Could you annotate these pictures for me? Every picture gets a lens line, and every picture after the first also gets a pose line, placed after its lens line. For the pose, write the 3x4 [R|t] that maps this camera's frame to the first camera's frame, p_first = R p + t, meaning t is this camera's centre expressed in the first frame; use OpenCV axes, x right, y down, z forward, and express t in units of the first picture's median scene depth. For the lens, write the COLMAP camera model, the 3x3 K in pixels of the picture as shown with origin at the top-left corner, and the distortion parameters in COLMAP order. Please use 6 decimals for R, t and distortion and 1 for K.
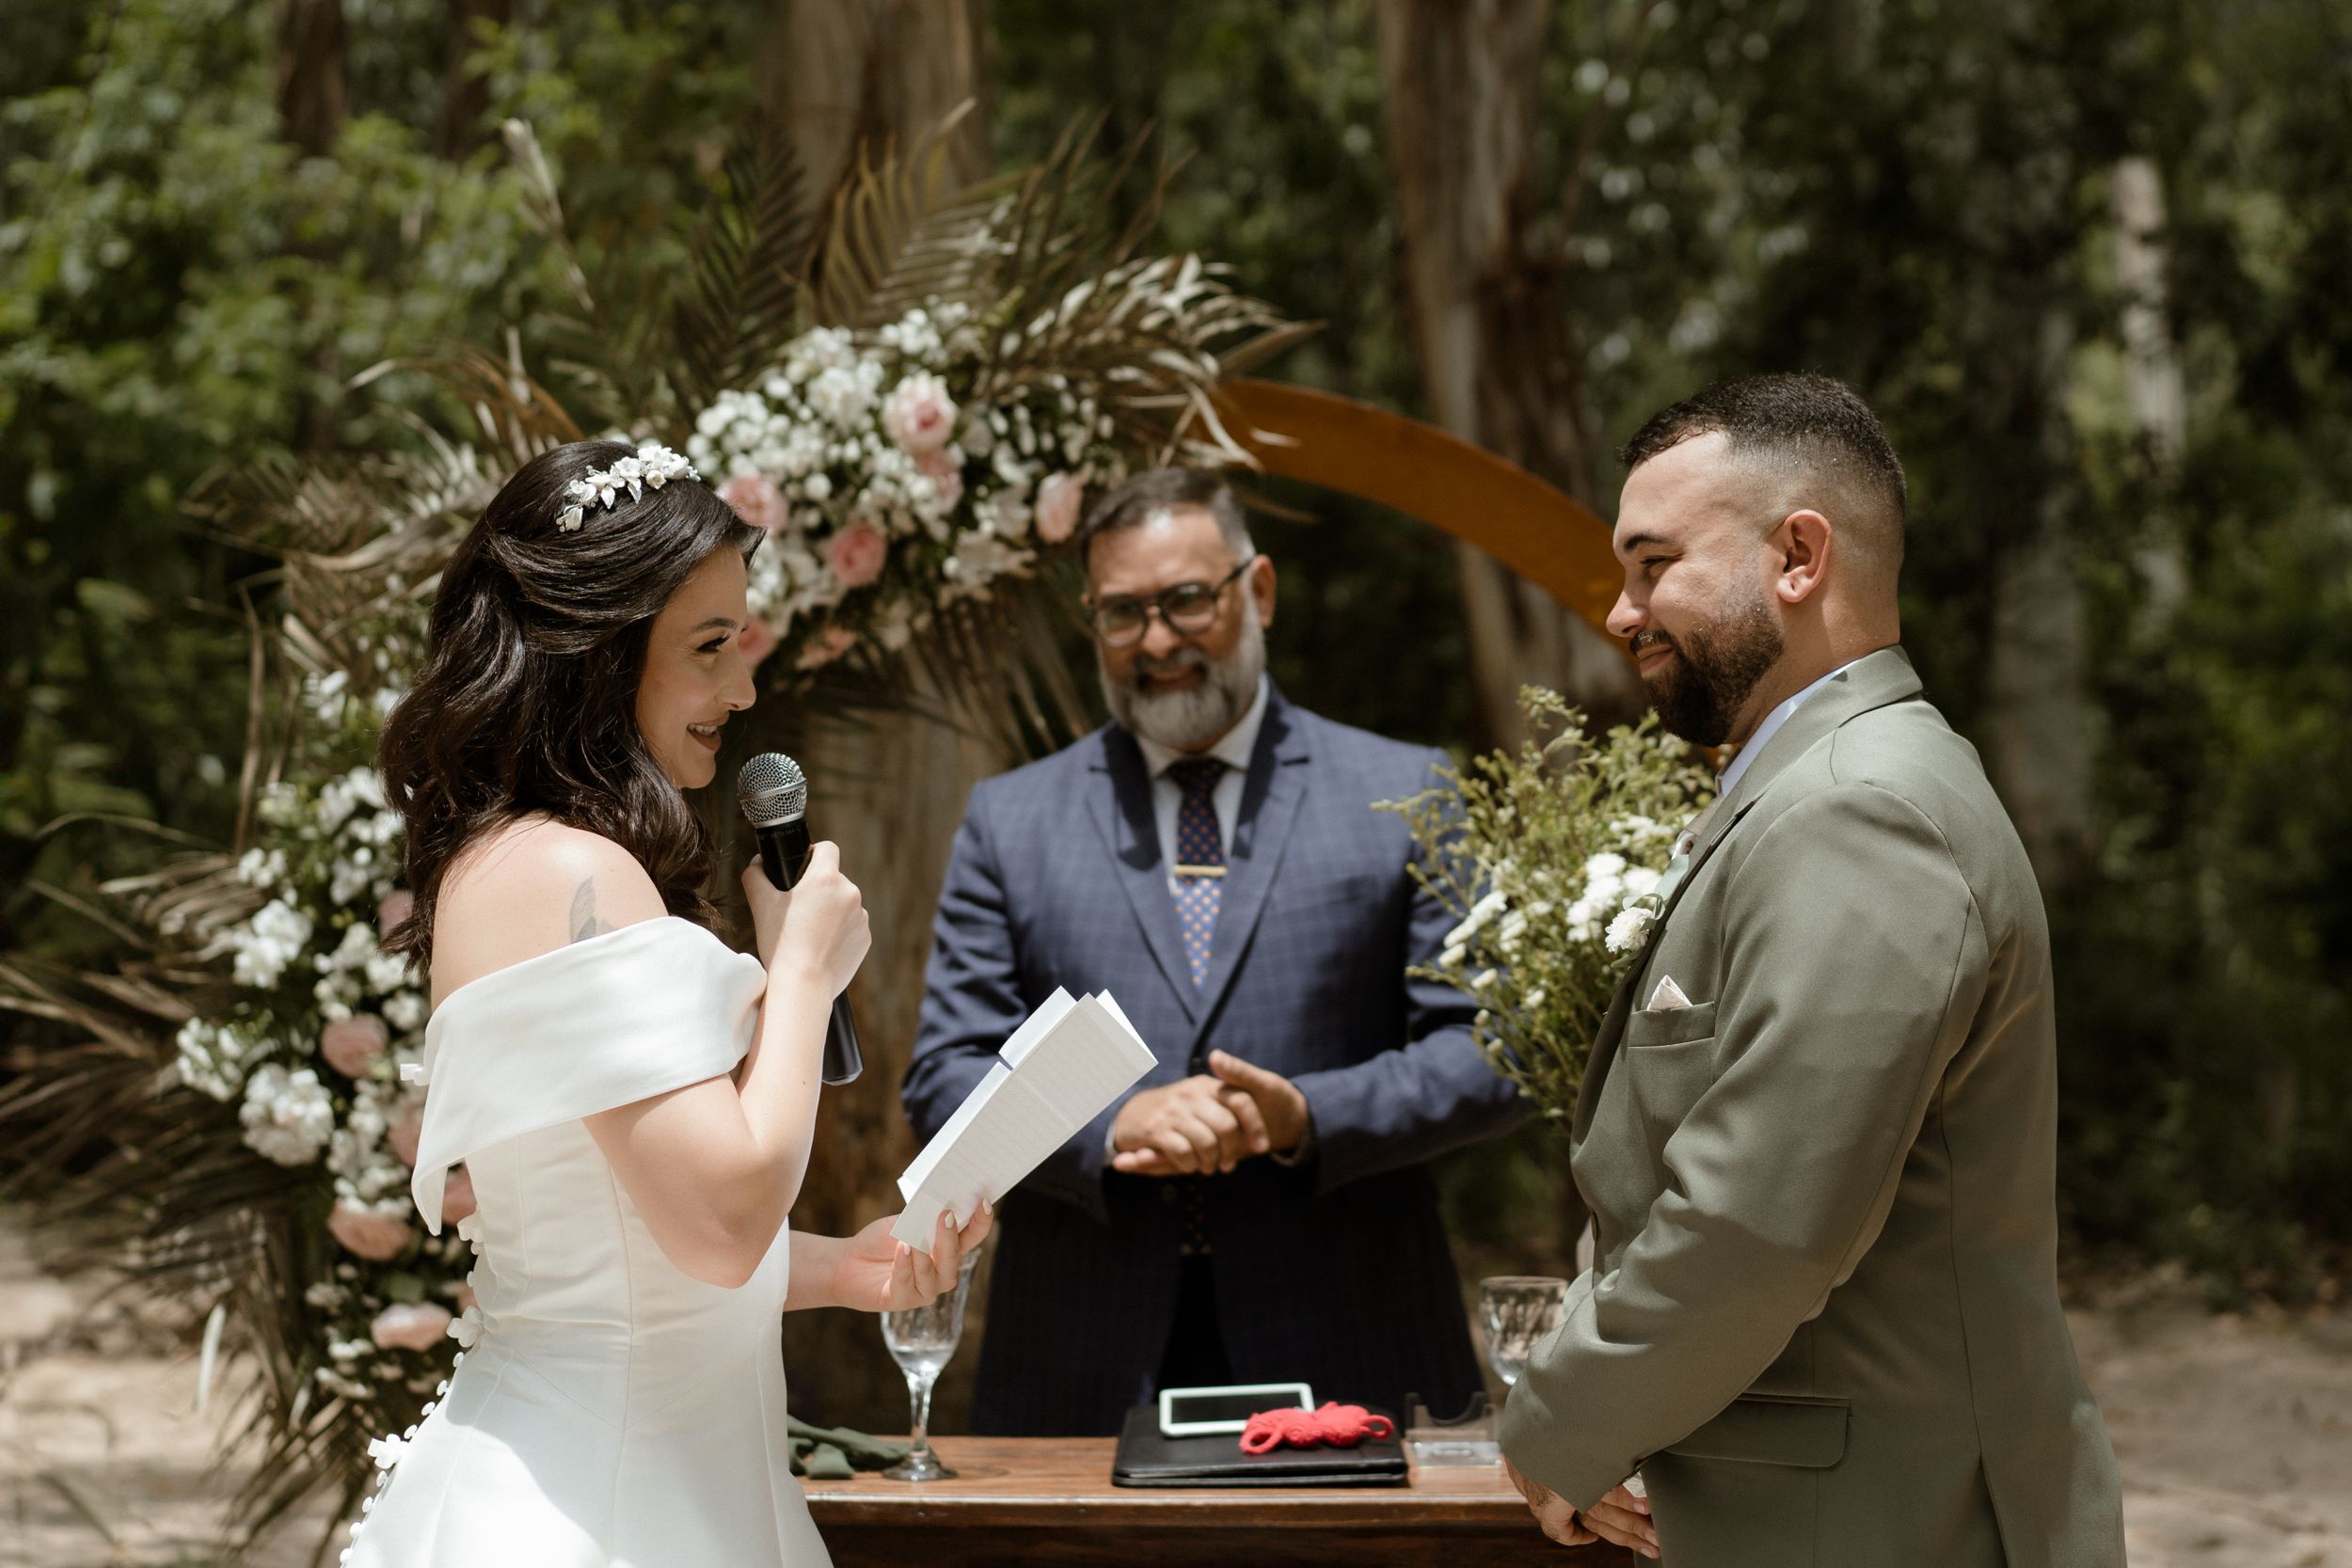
lens RADIAL K [[4007.3, 0, 1223.6], [0, 4007.3, 740.2], [0, 0, 1]] dist [0.024786, 0.000000]
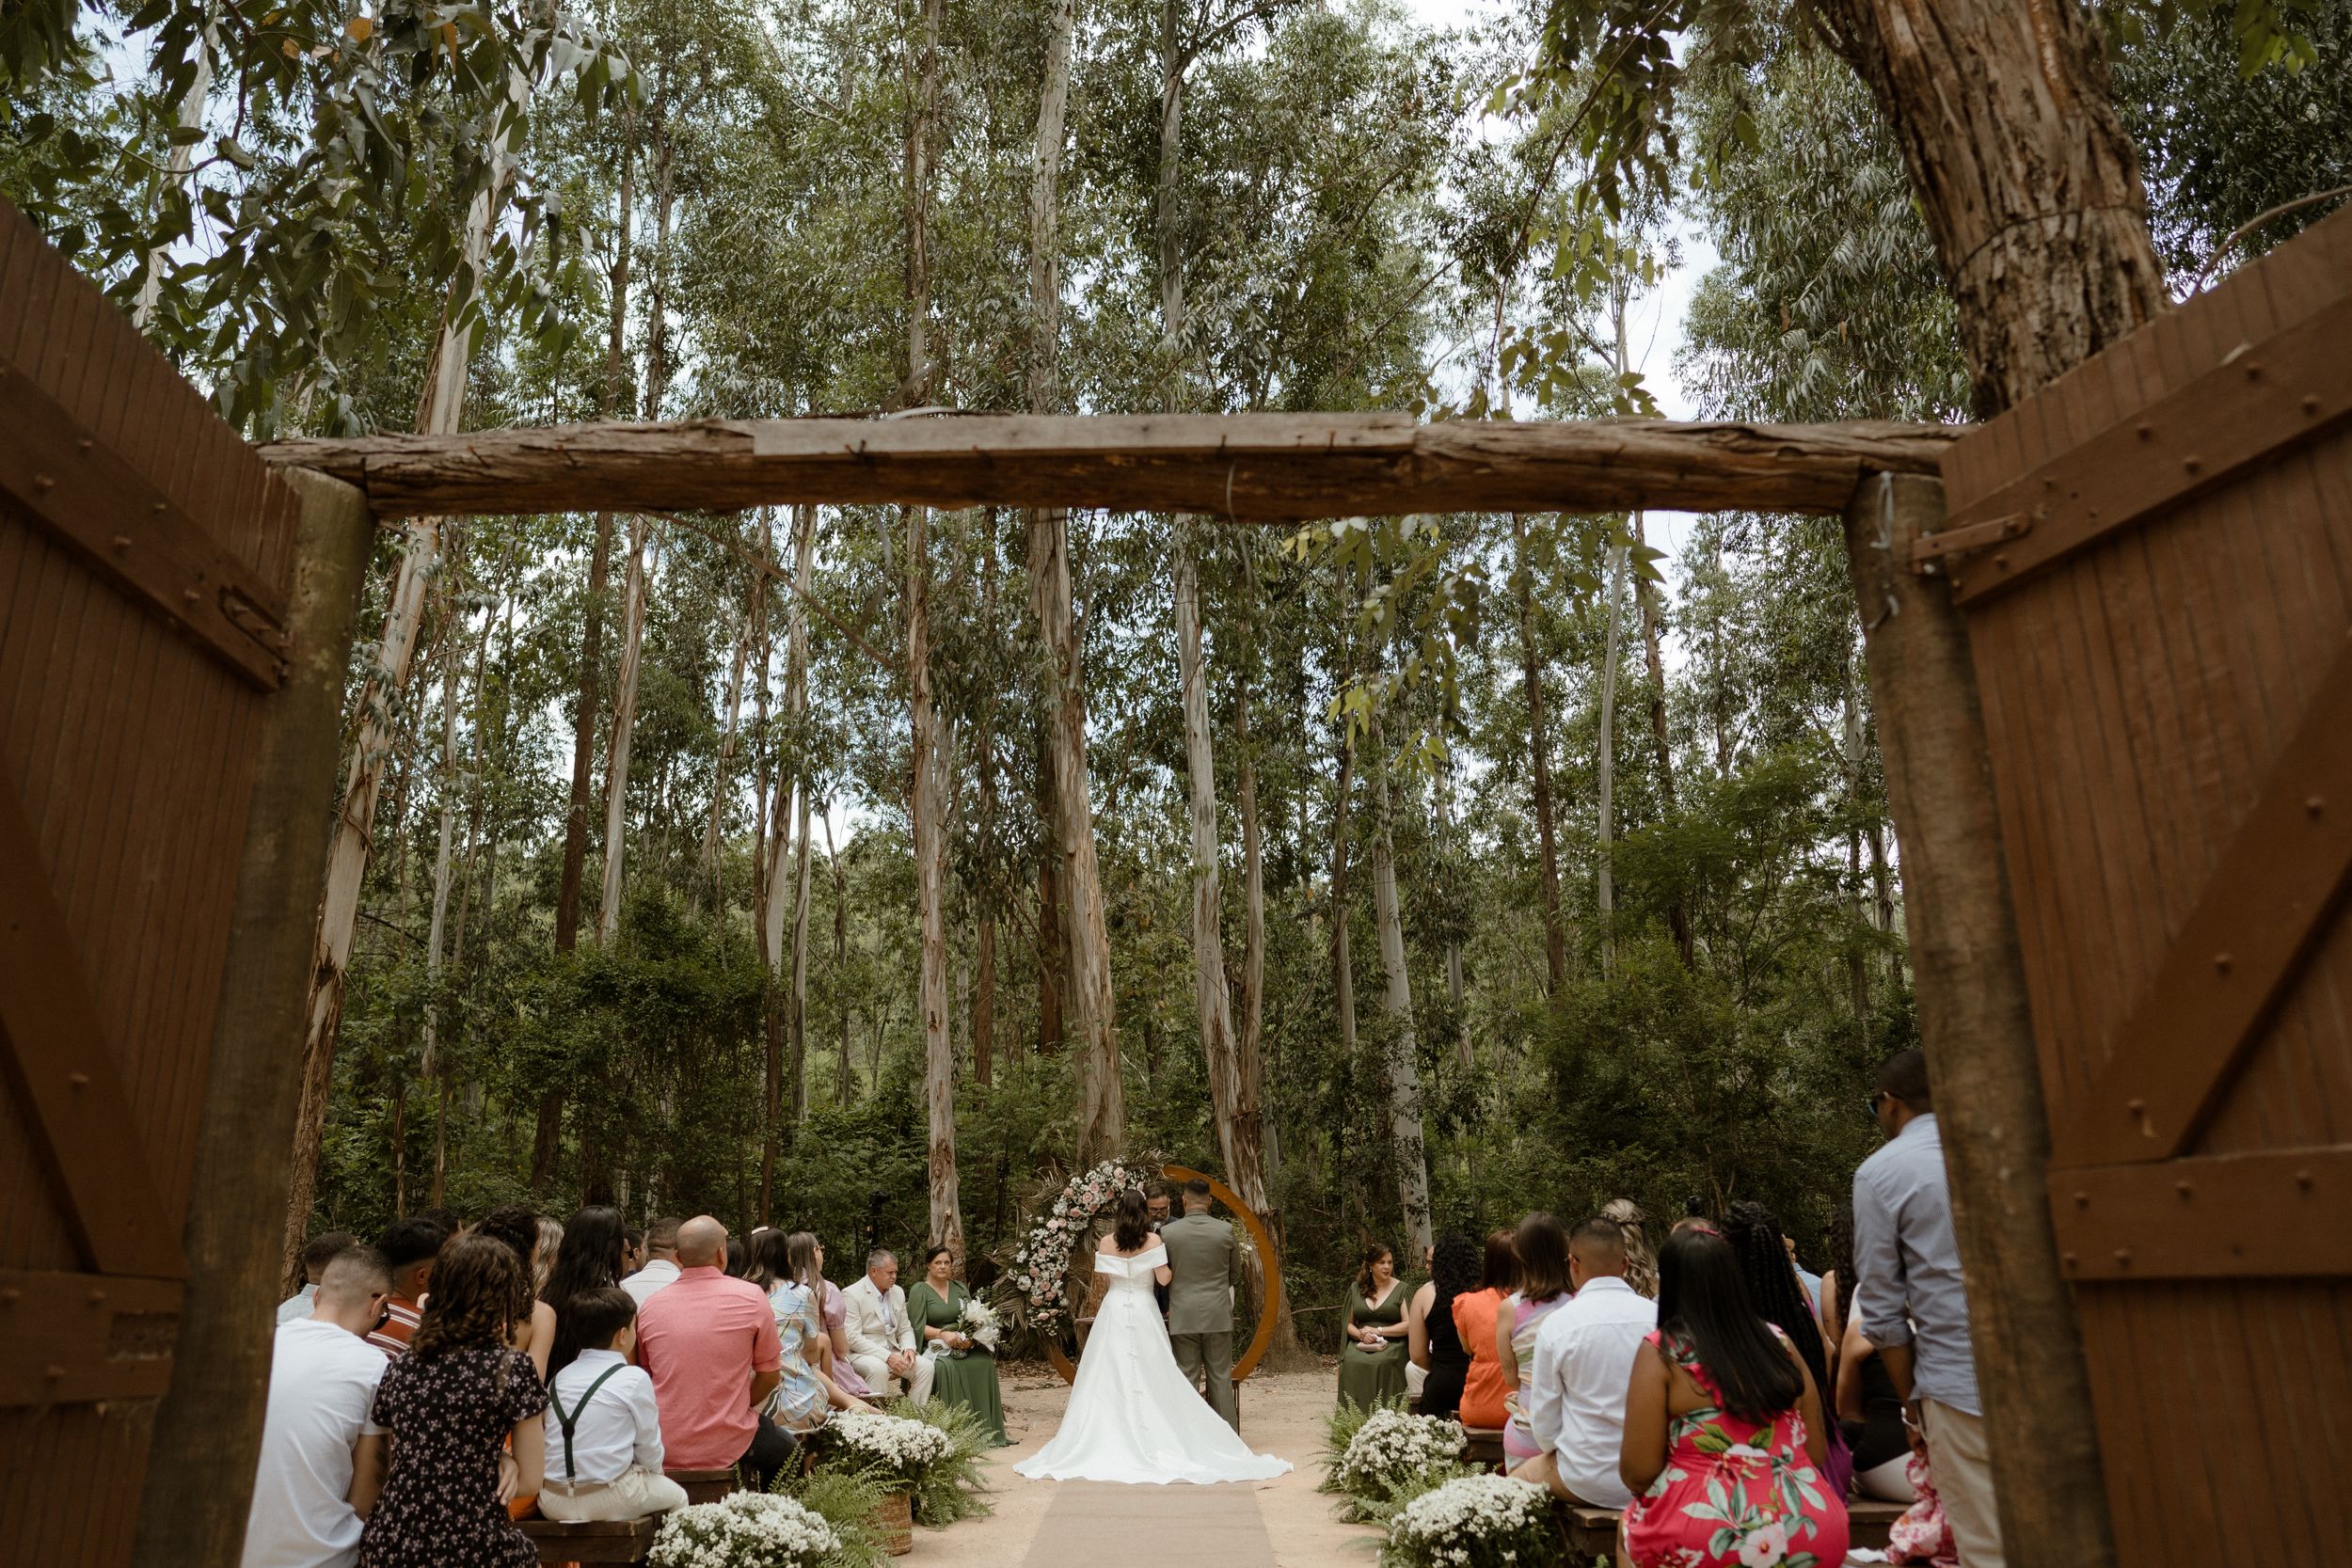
lens RADIAL K [[1724.9, 0, 1180.0], [0, 1724.9, 785.0], [0, 0, 1]] dist [-0.061772, -0.001219]
pose [[0.999708, -0.022138, -0.009649, 0.066413], [0.019021, 0.968007, -0.250200, 0.011164], [0.014879, 0.249944, 0.968146, -1.907863]]
